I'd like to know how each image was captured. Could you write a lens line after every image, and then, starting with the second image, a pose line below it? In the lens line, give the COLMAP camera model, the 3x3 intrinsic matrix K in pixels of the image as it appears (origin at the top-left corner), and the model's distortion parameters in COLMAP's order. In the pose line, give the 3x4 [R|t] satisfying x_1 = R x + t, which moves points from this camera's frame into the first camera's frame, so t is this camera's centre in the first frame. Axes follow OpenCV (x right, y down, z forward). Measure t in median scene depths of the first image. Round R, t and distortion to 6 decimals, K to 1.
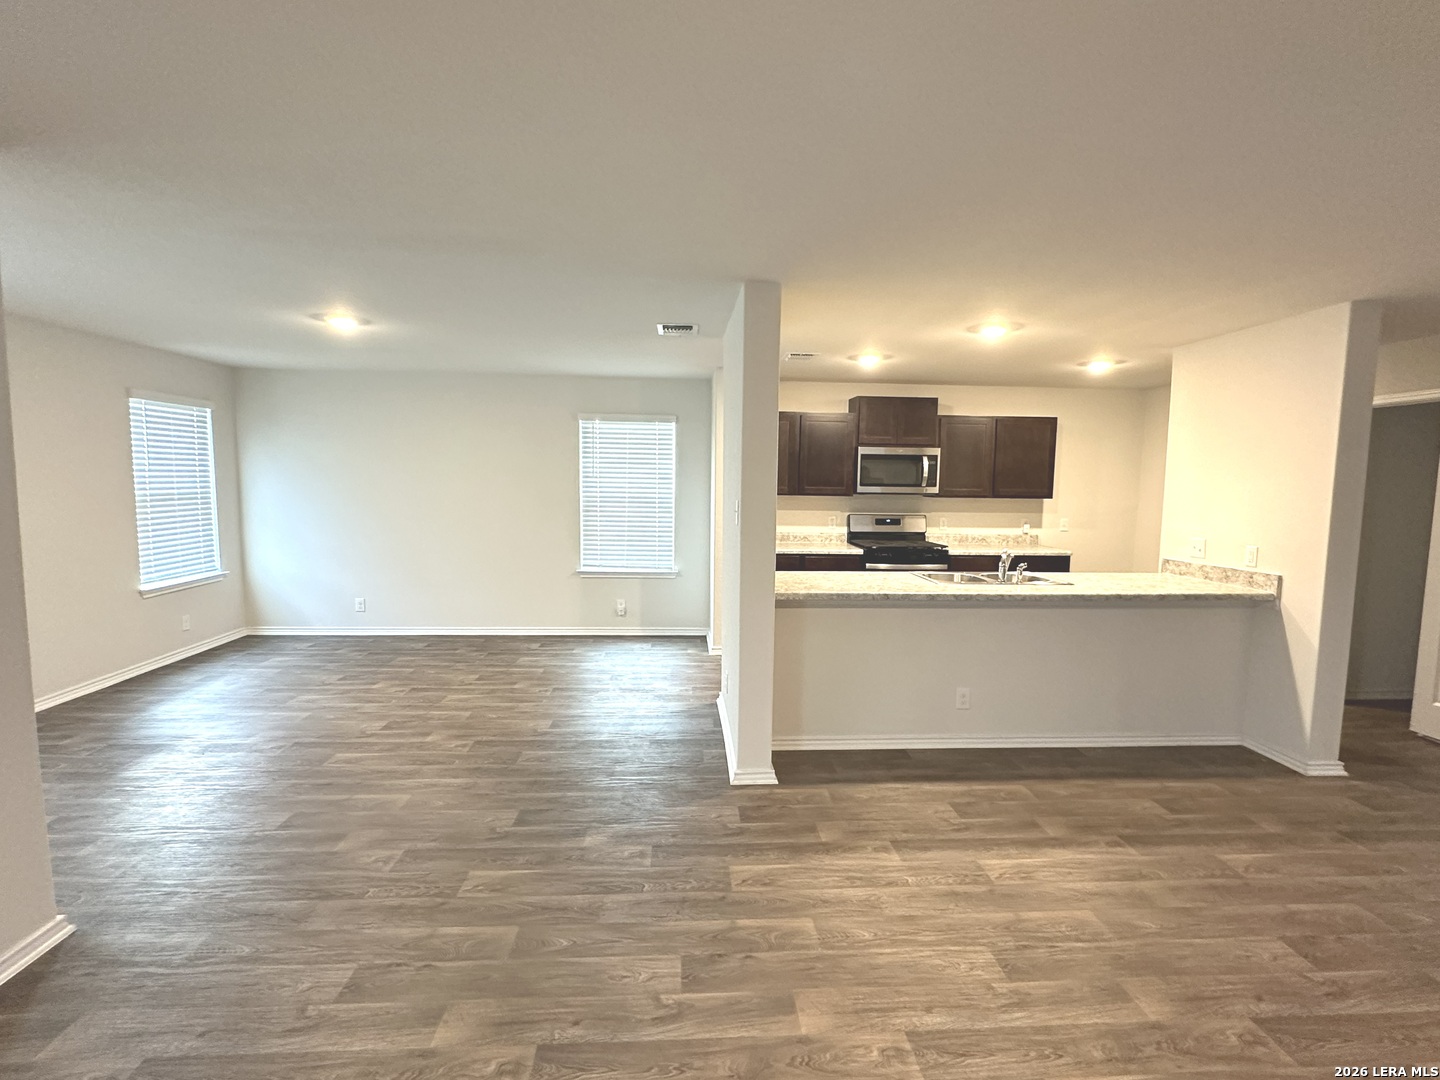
lens RADIAL K [[664.4, 0, 721.1], [0, 664.4, 540.7], [0, 0, 1]] dist [0.002952, 0.001173]
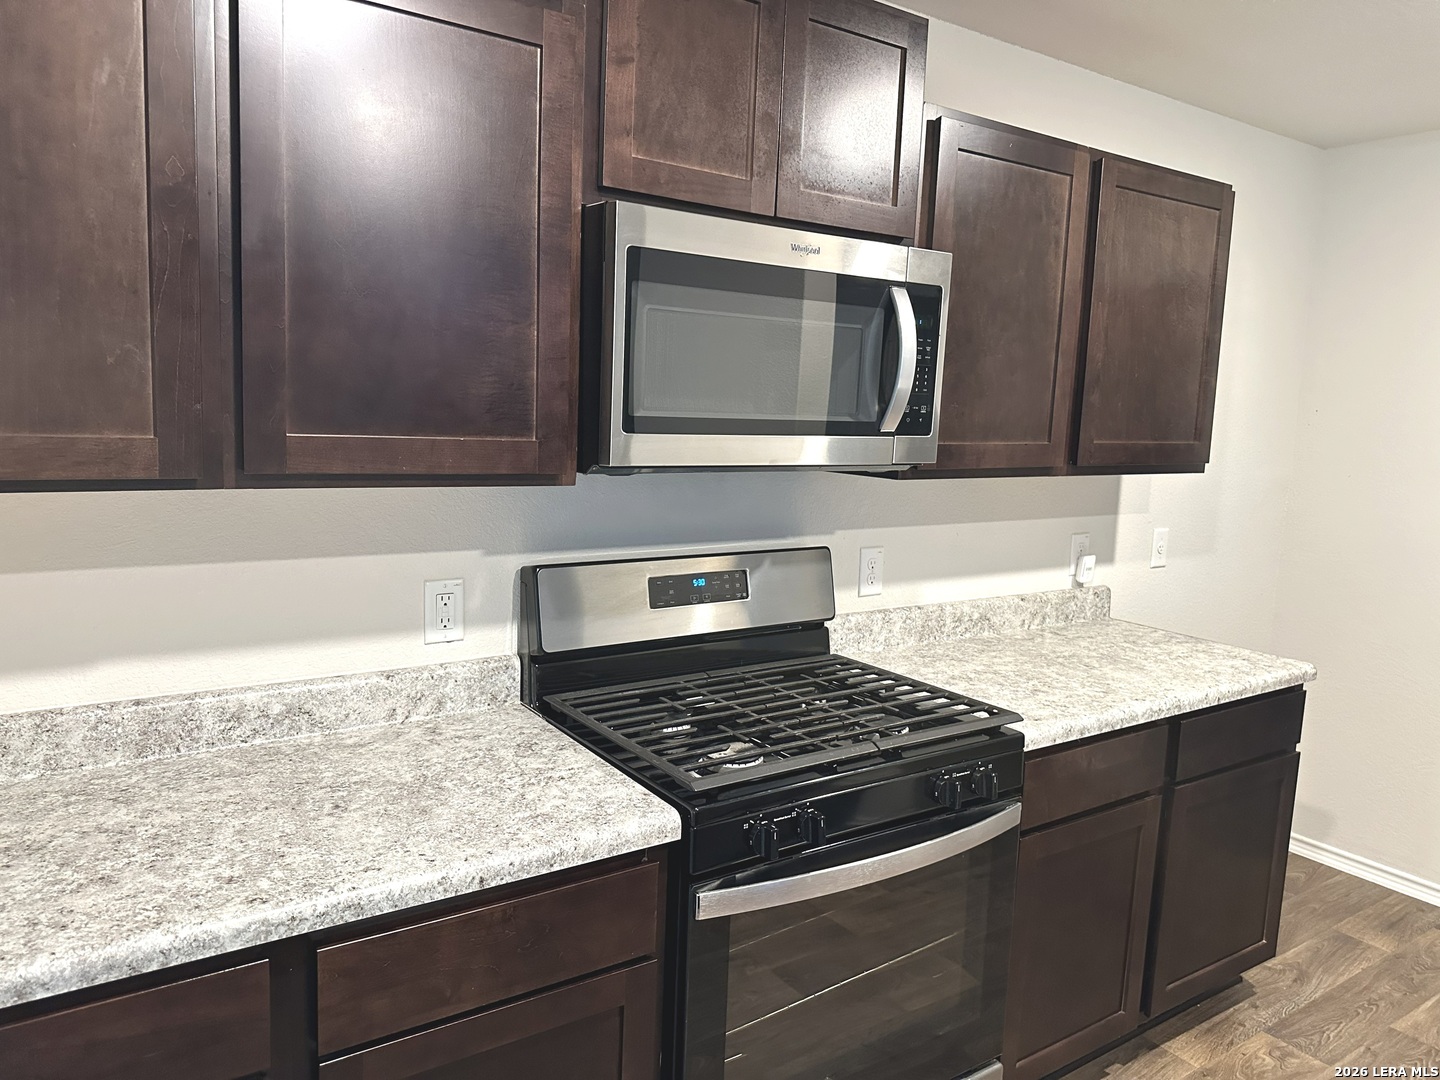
lens RADIAL K [[1014.3, 0, 725.3], [0, 1014.3, 530.3], [0, 0, 1]] dist [0.014242, 0.004156]
pose [[0.859034, -0.051485, 0.509323, 0.190050], [0.034715, 0.998498, 0.042383, -0.134840], [-0.510740, -0.018728, 0.859531, 1.529664]]
